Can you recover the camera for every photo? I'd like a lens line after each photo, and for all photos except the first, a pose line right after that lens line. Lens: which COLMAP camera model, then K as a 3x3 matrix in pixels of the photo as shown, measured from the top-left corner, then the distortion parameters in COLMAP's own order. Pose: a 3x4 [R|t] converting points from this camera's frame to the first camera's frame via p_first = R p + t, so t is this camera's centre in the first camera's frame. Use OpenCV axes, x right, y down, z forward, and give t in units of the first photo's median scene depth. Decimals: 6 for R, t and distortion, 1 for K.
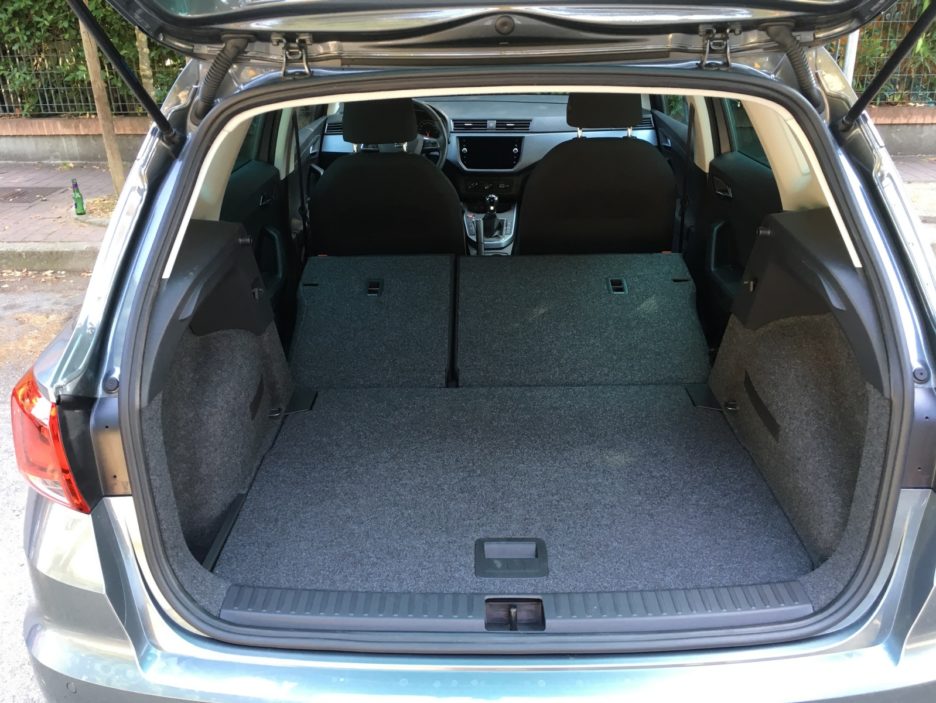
lens RADIAL K [[793.5, 0, 465.2], [0, 793.5, 349.0], [0, 0, 1]] dist [0.046501, -0.069038]
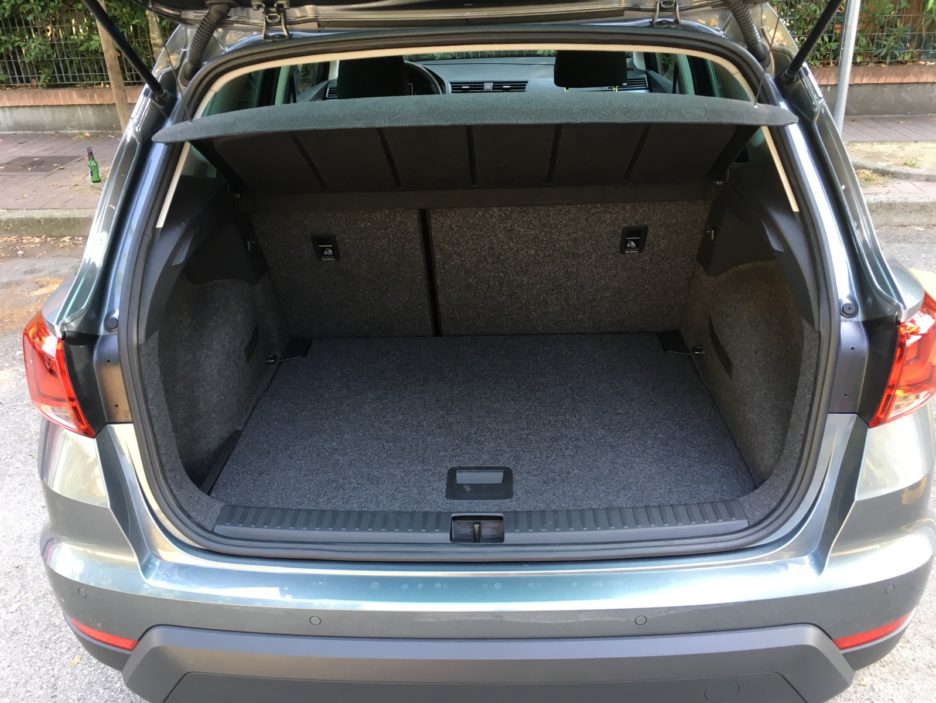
lens RADIAL K [[793.5, 0, 467.1], [0, 793.5, 351.6], [0, 0, 1]] dist [0.046501, -0.069038]
pose [[0.999706, -0.005140, -0.023678, 0.066796], [0.006110, 0.999137, 0.041085, 0.035962], [0.023446, -0.041218, 0.998875, -0.085223]]
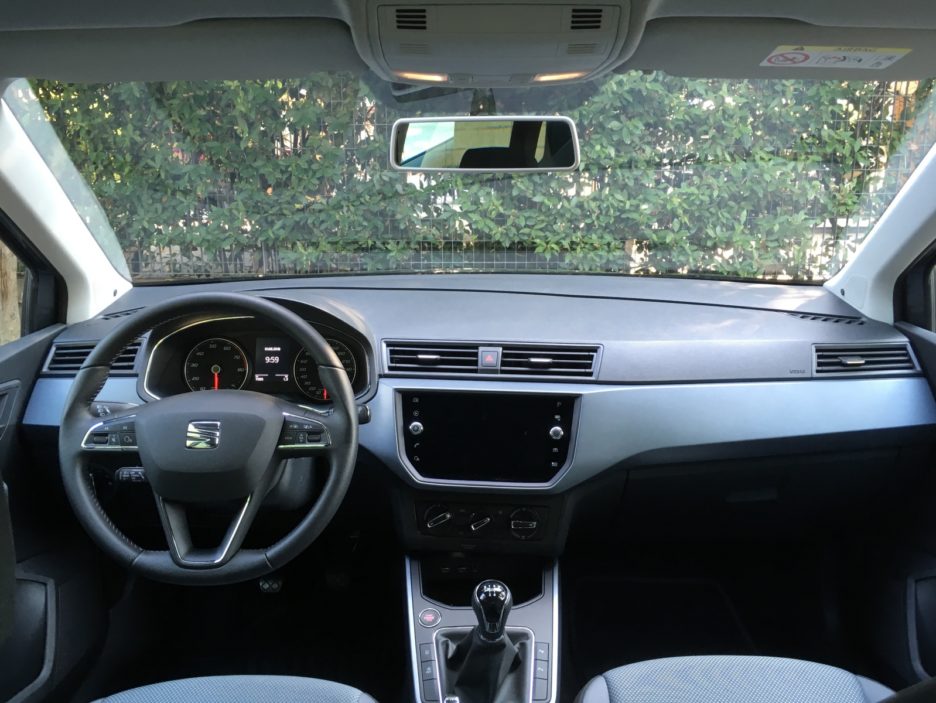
lens RADIAL K [[793.5, 0, 469.4], [0, 793.5, 350.6], [0, 0, 1]] dist [0.046501, -0.069038]
pose [[0.999509, 0.013164, 0.028443, 0.030222], [-0.007741, 0.983086, -0.182984, -0.513290], [-0.030370, 0.182673, 0.982704, 1.496872]]
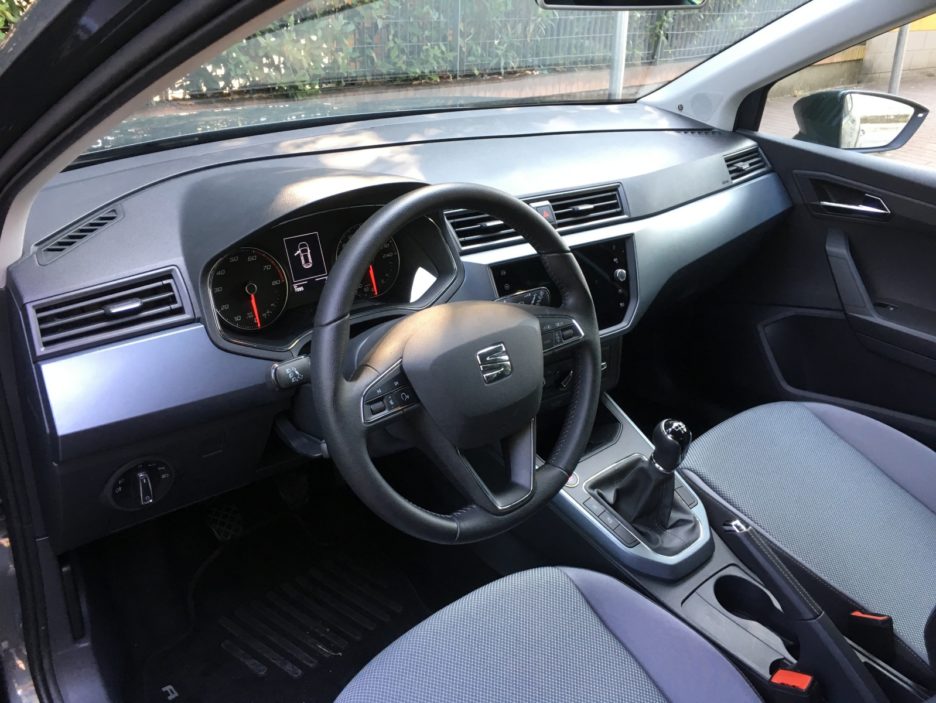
lens RADIAL K [[793.5, 0, 467.9], [0, 793.5, 353.8], [0, 0, 1]] dist [0.046501, -0.069038]
pose [[0.742115, -0.260277, 0.617674, -0.544829], [0.234251, 0.964130, 0.124822, -0.647792], [-0.628006, 0.052059, 0.776466, 1.767406]]
